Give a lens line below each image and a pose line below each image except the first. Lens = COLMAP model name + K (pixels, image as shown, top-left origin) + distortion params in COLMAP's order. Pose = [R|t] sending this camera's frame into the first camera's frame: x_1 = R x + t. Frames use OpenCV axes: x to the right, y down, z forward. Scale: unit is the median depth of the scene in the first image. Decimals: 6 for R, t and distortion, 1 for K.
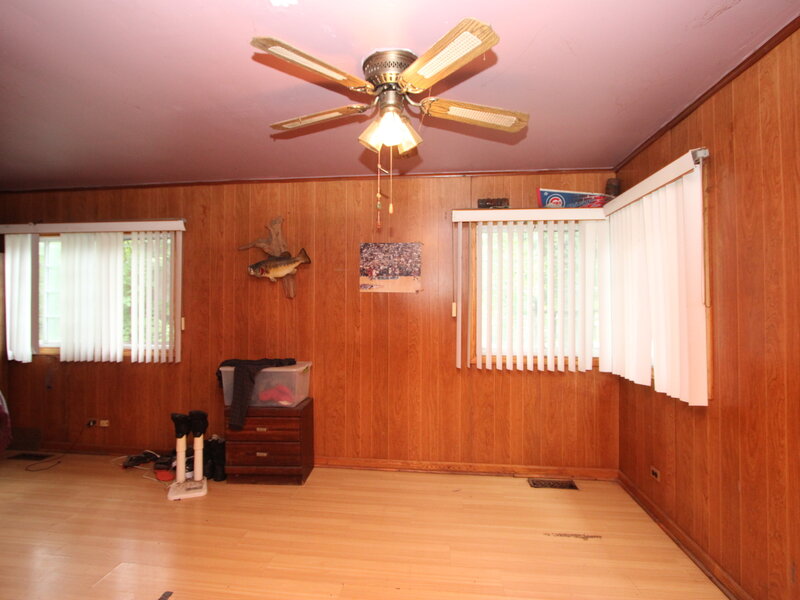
lens RADIAL K [[415.6, 0, 399.8], [0, 415.6, 297.8], [0, 0, 1]] dist [-0.018144, 0.002607]
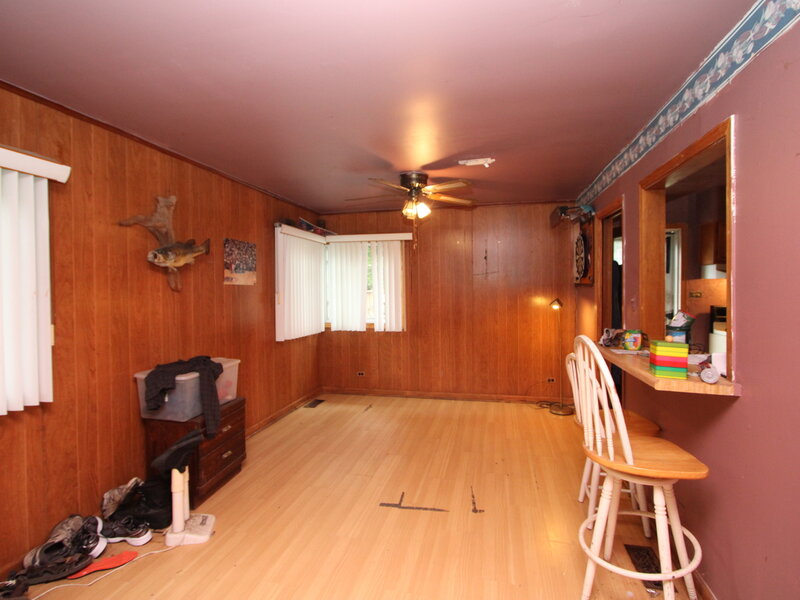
lens RADIAL K [[417.7, 0, 397.6], [0, 417.7, 295.2], [0, 0, 1]] dist [-0.016583, 0.002030]
pose [[0.114453, -0.022215, 0.993180, -1.107263], [-0.005239, 0.999723, 0.022965, -0.013246], [-0.993415, -0.007832, 0.114305, 0.448133]]
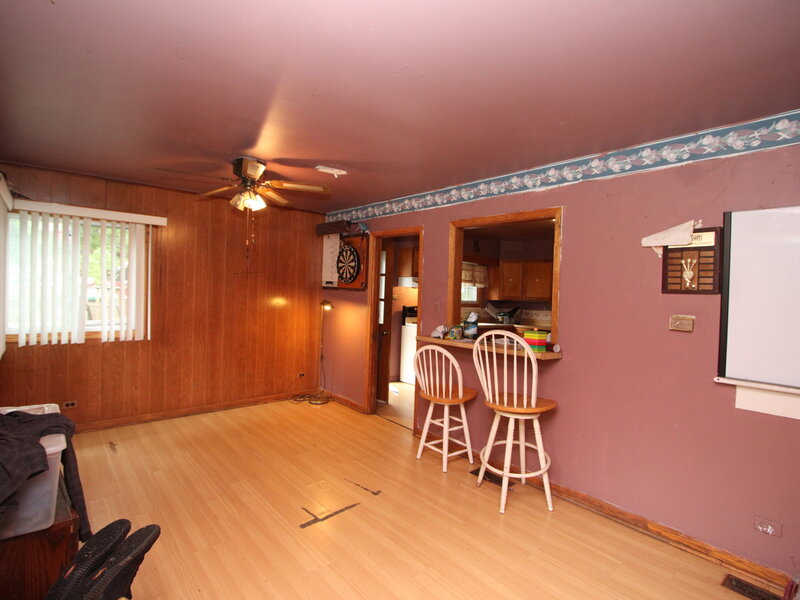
lens RADIAL K [[415.6, 0, 399.8], [0, 415.6, 297.8], [0, 0, 1]] dist [-0.018144, 0.002607]
pose [[-0.739995, -0.040312, 0.671403, -0.927021], [-0.043252, 0.998988, 0.012310, -0.013457], [-0.671220, -0.019930, -0.740990, 1.004631]]
